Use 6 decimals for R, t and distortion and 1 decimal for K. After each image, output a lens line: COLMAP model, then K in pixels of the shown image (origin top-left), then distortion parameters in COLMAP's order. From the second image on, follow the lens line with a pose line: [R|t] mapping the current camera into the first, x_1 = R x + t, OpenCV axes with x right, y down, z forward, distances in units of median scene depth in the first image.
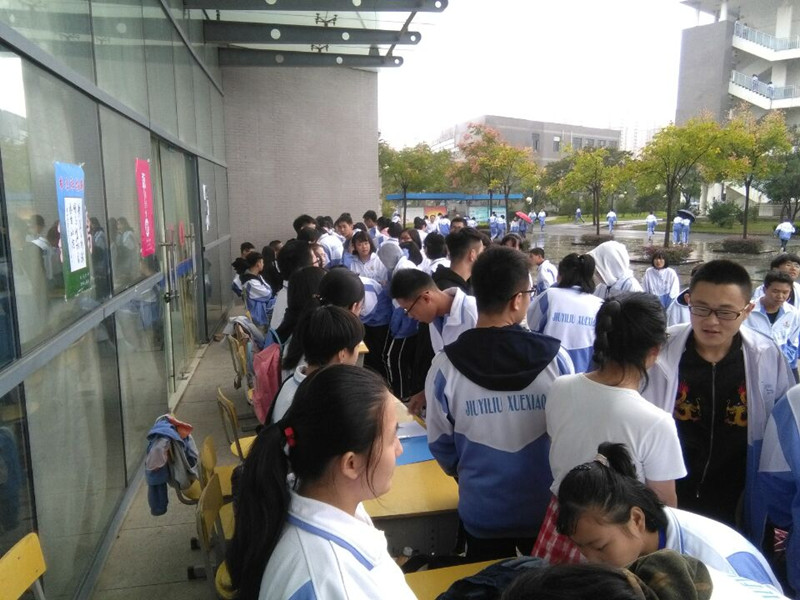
lens RADIAL K [[633.7, 0, 400.0], [0, 633.7, 300.0], [0, 0, 1]] dist [0.080945, -0.095791]
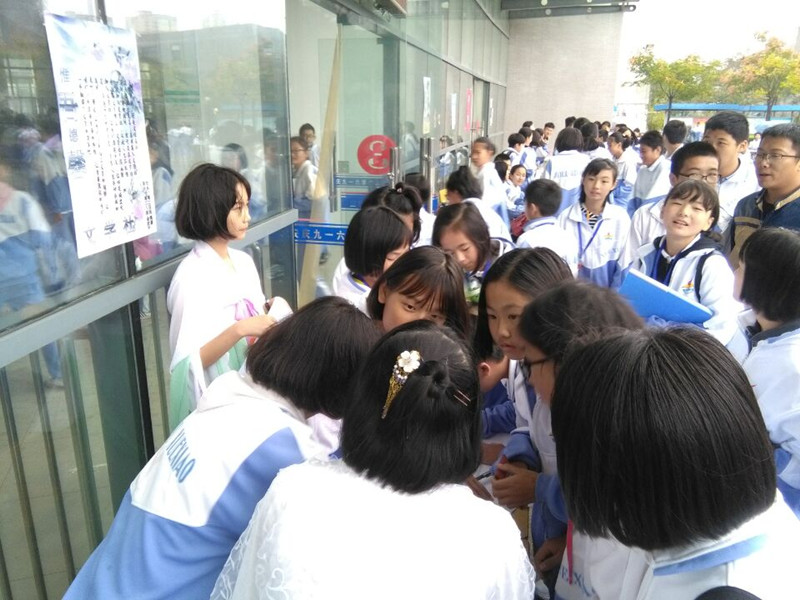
lens RADIAL K [[633.7, 0, 400.0], [0, 633.7, 300.0], [0, 0, 1]] dist [0.080945, -0.095791]
pose [[0.912620, 0.128844, -0.387975, 0.168445], [-0.076893, 0.986197, 0.146635, 0.098392], [0.401513, -0.103990, 0.909930, -0.588680]]
